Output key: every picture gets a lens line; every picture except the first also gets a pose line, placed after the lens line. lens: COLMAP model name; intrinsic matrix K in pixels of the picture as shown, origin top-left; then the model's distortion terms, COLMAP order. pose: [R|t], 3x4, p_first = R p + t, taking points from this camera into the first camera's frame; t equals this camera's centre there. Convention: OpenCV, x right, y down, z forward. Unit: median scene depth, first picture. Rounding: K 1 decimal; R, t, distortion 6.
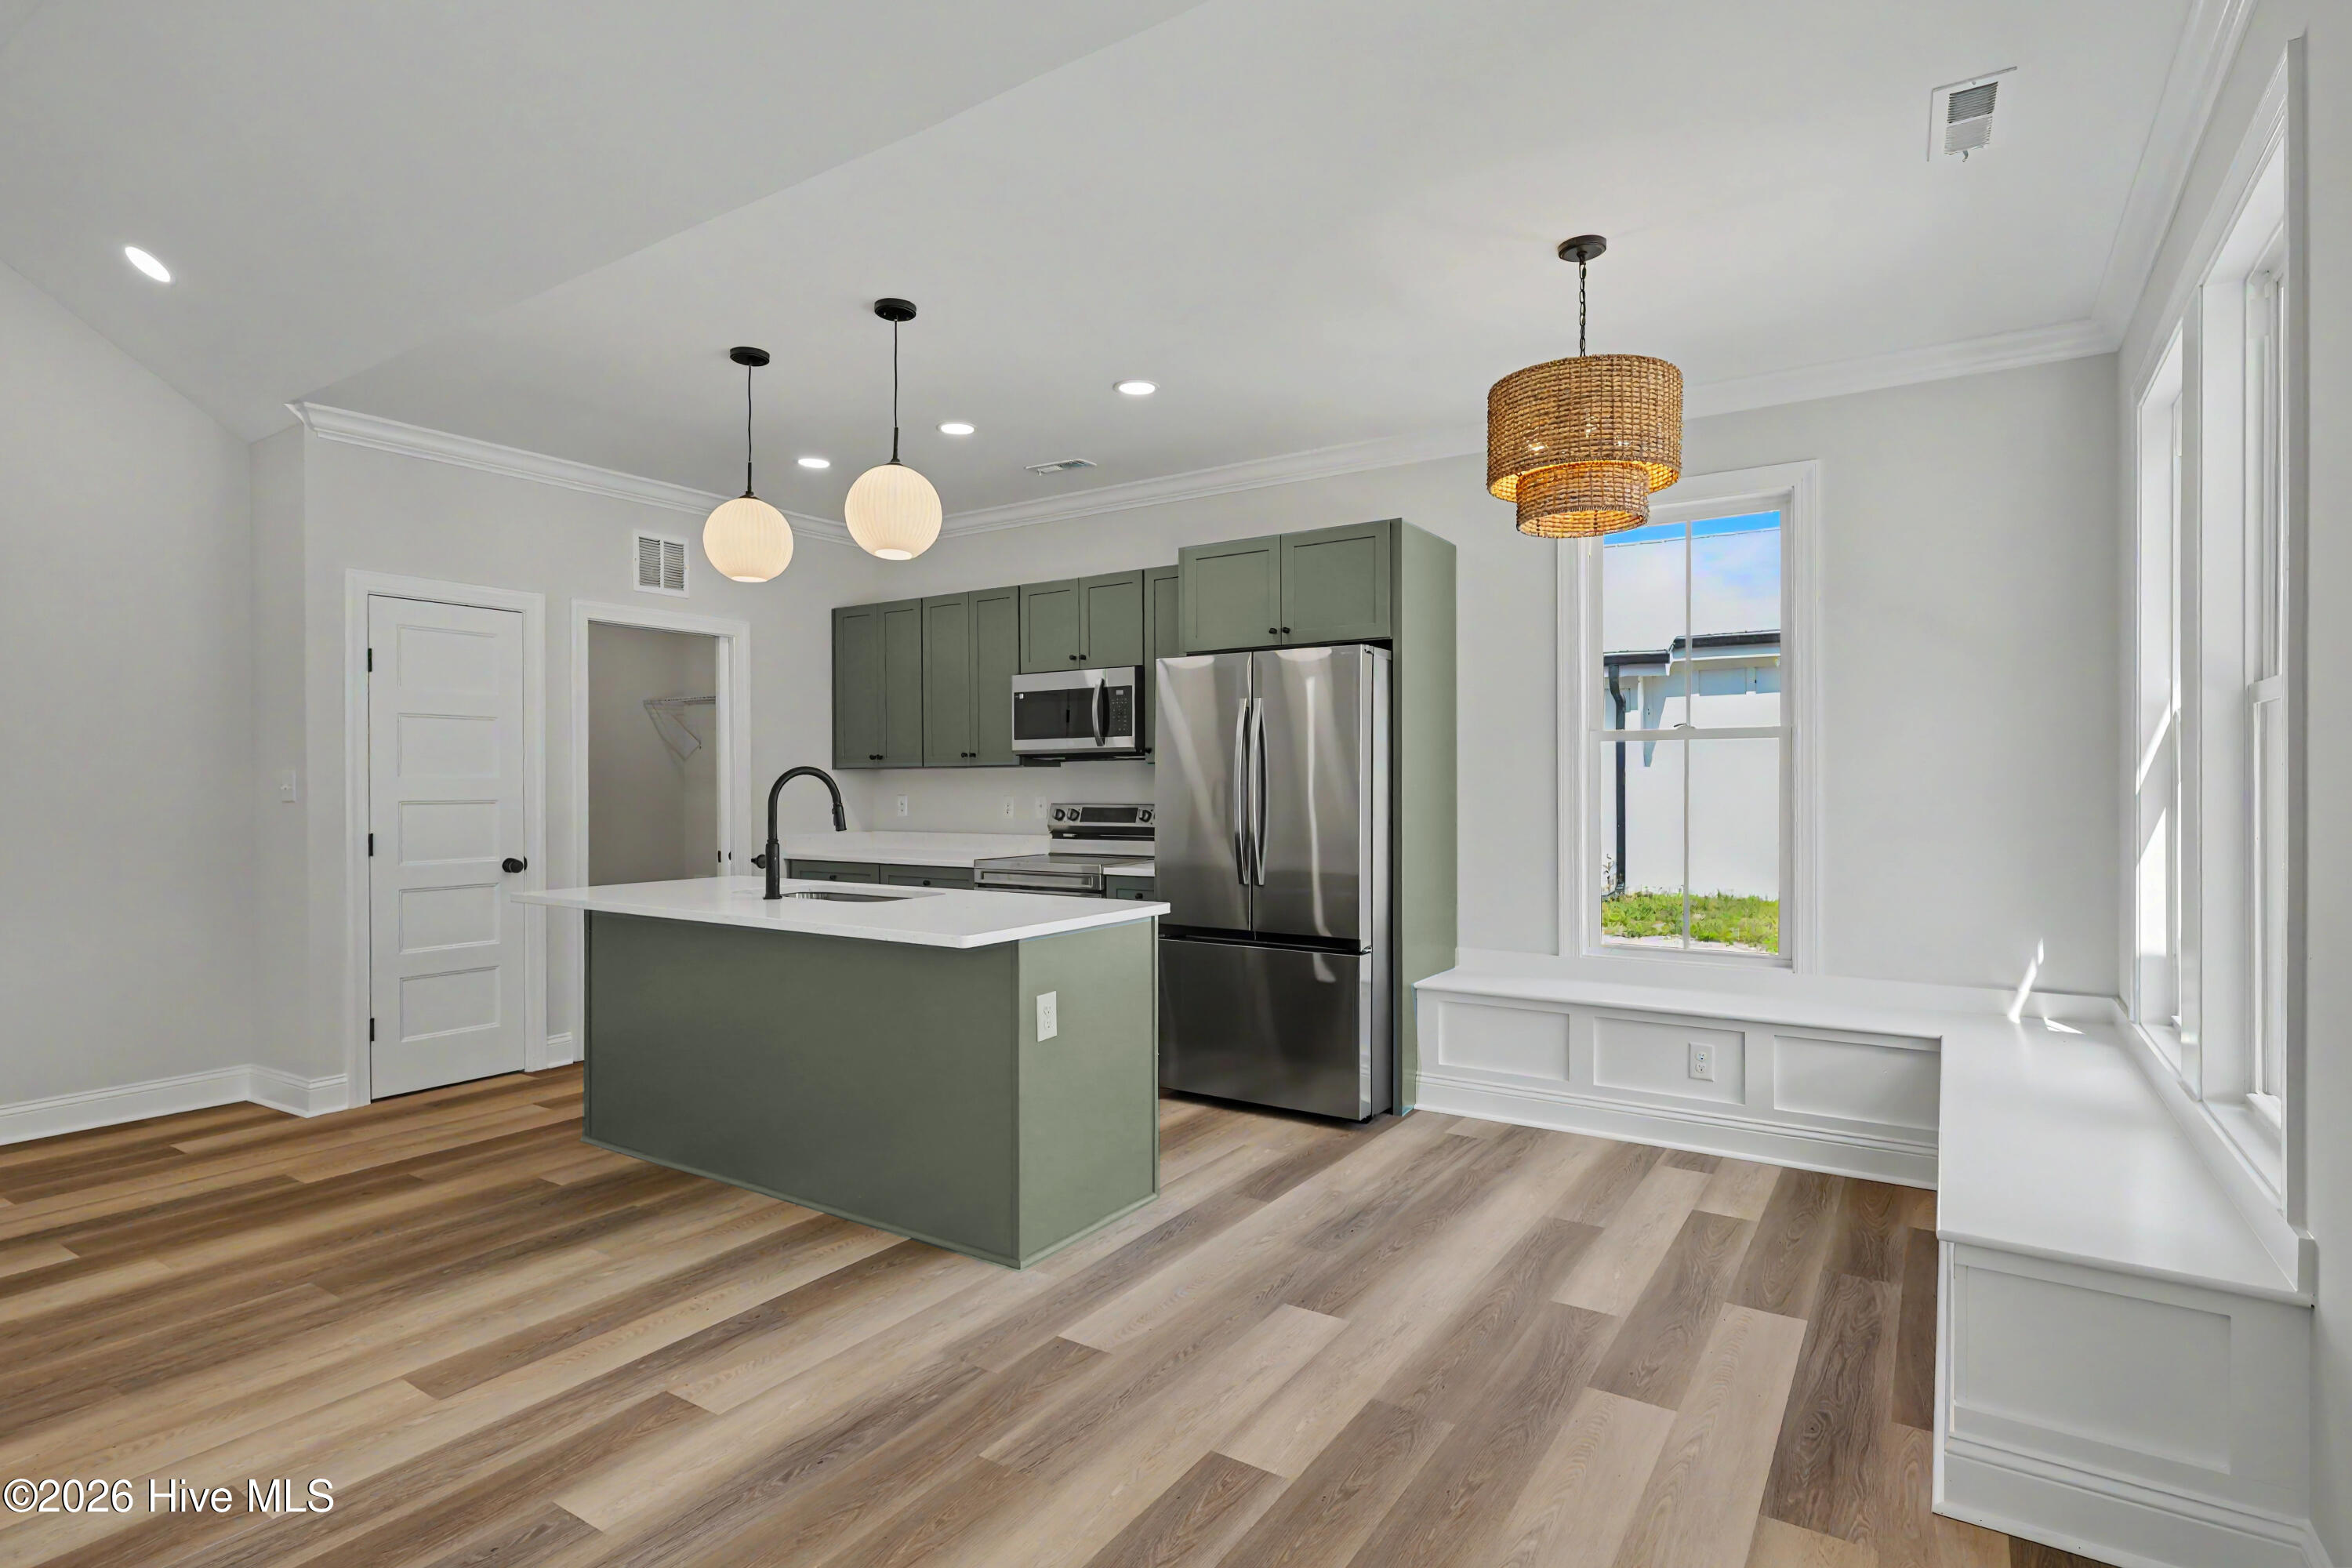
lens RADIAL K [[1171.1, 0, 1178.3], [0, 1171.1, 793.7], [0, 0, 1]] dist [0.001151, 0.000459]
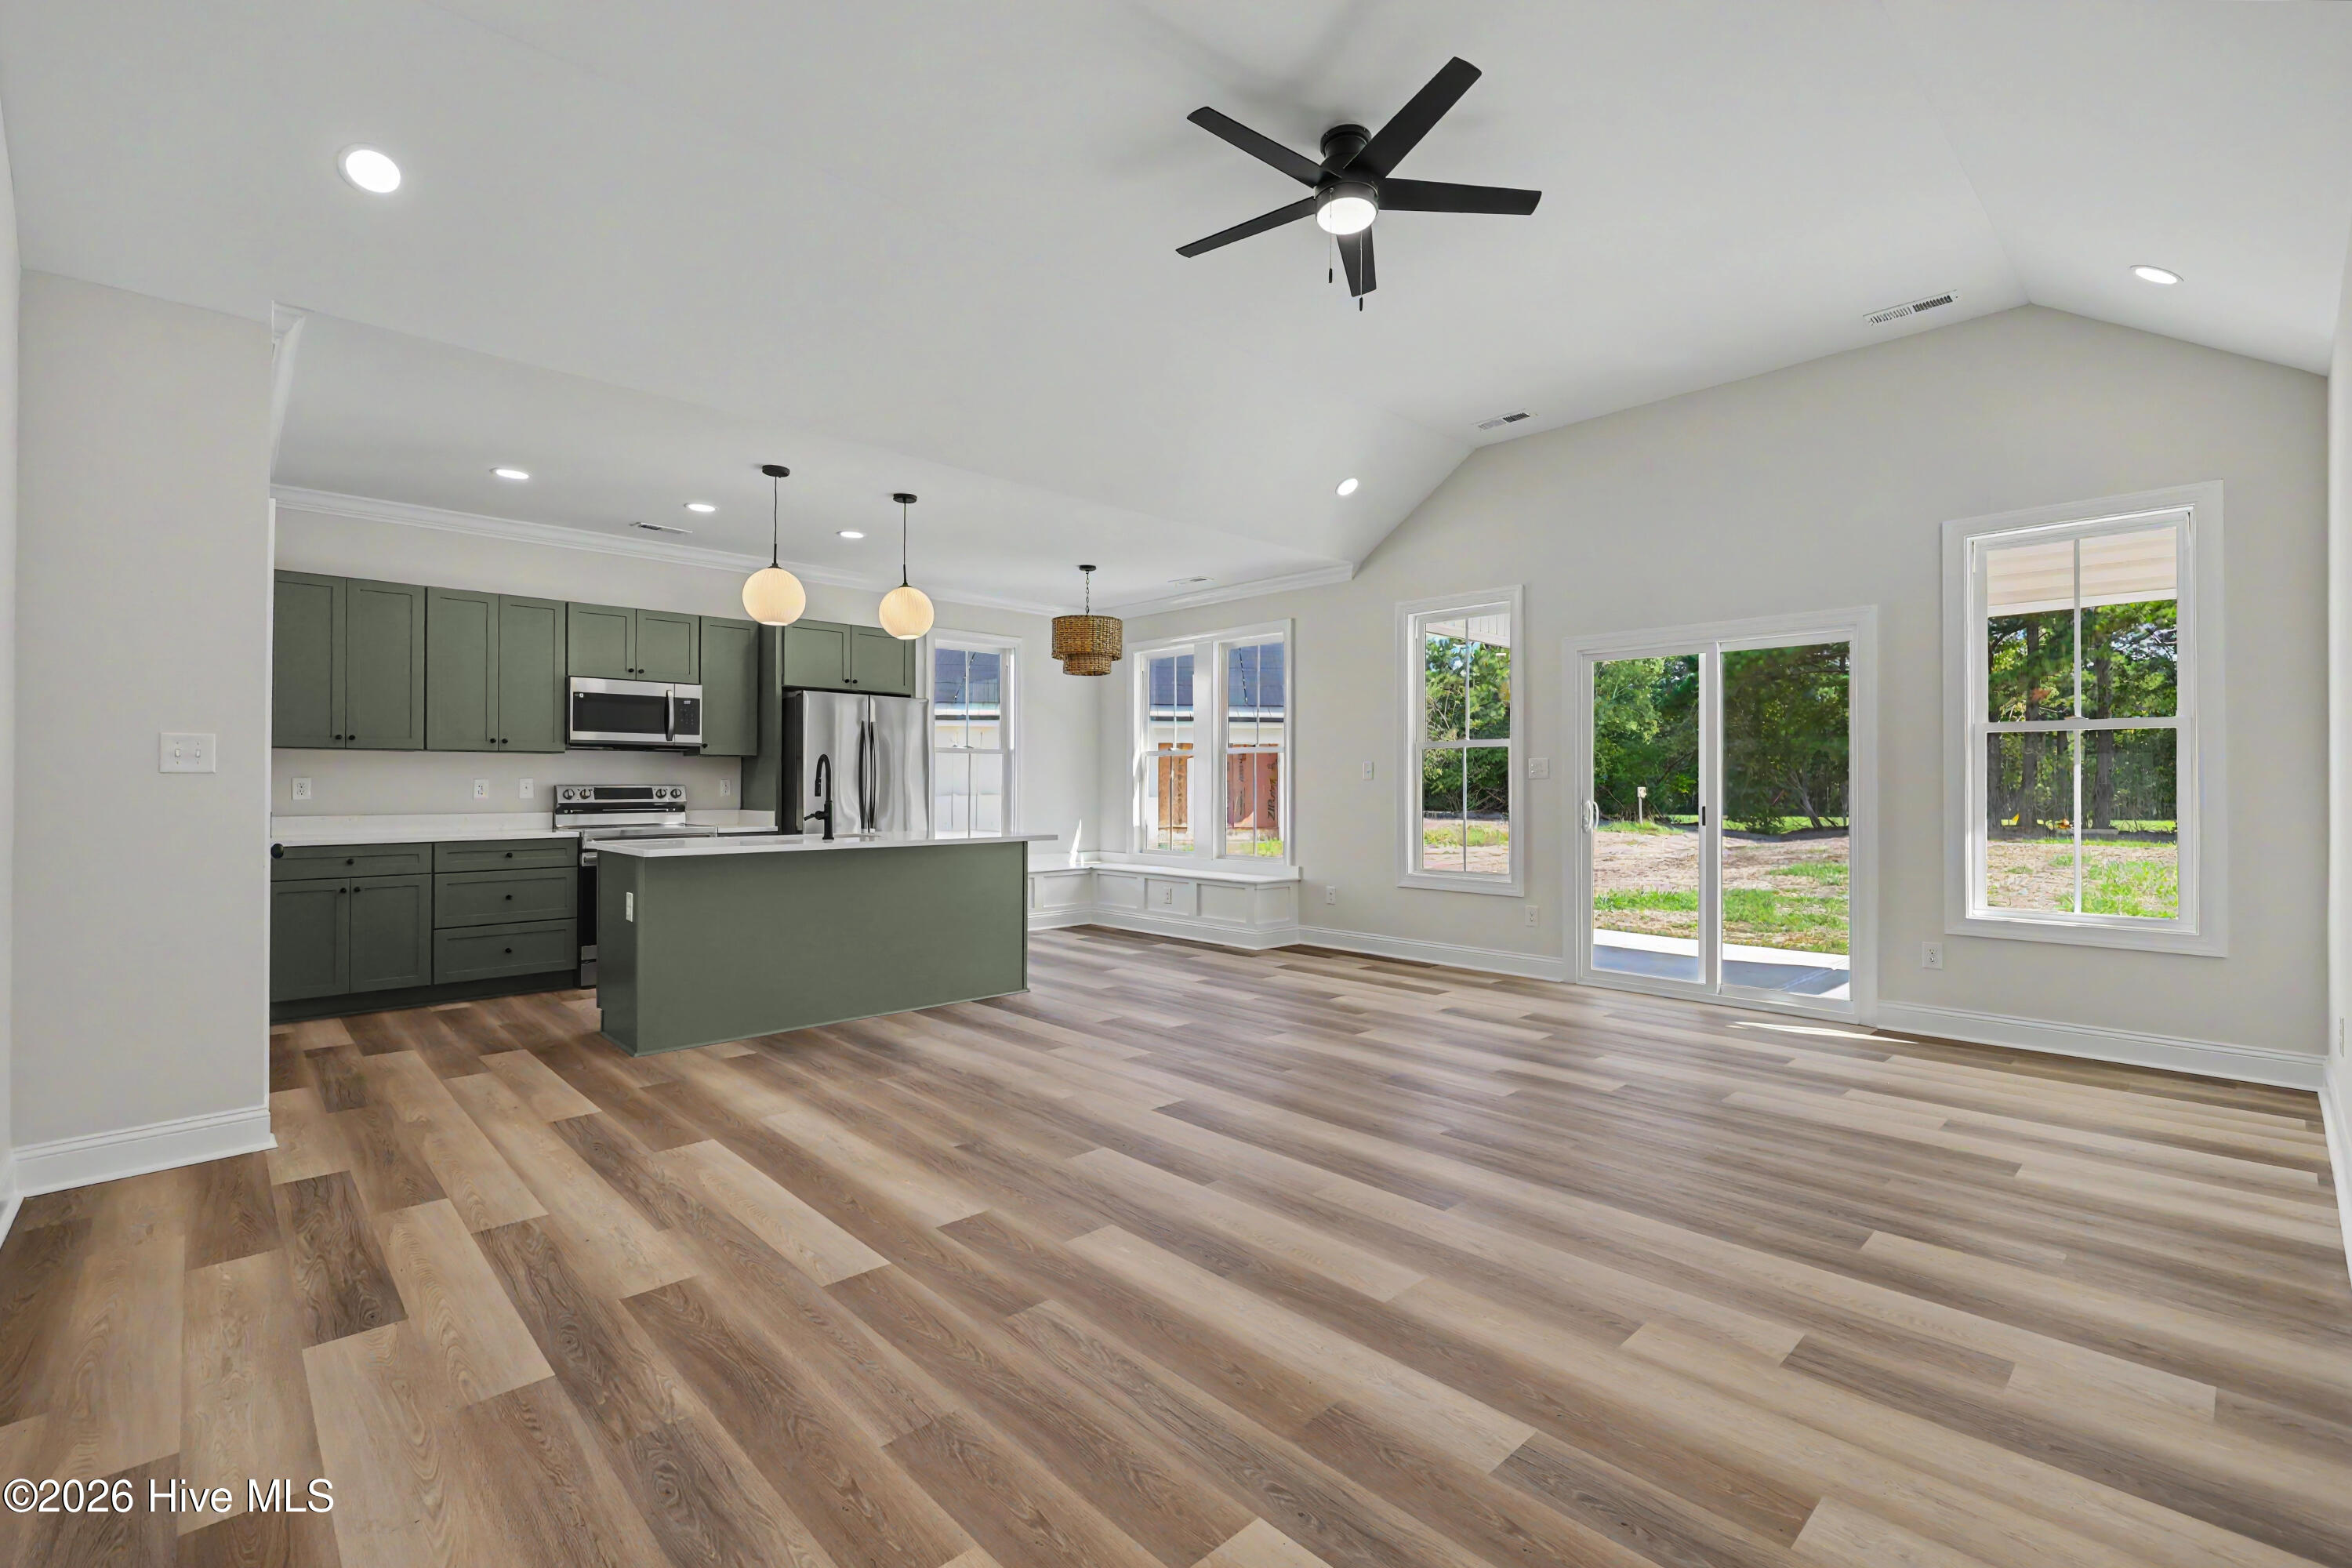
lens RADIAL K [[1029.3, 0, 1188.7], [0, 1029.3, 781.0], [0, 0, 1]] dist [-0.001815, -0.000459]
pose [[0.222142, 0.007226, 0.974988, -1.386010], [0.004313, 0.999955, -0.008394, 0.022633], [-0.975005, 0.006070, 0.222101, 0.200913]]
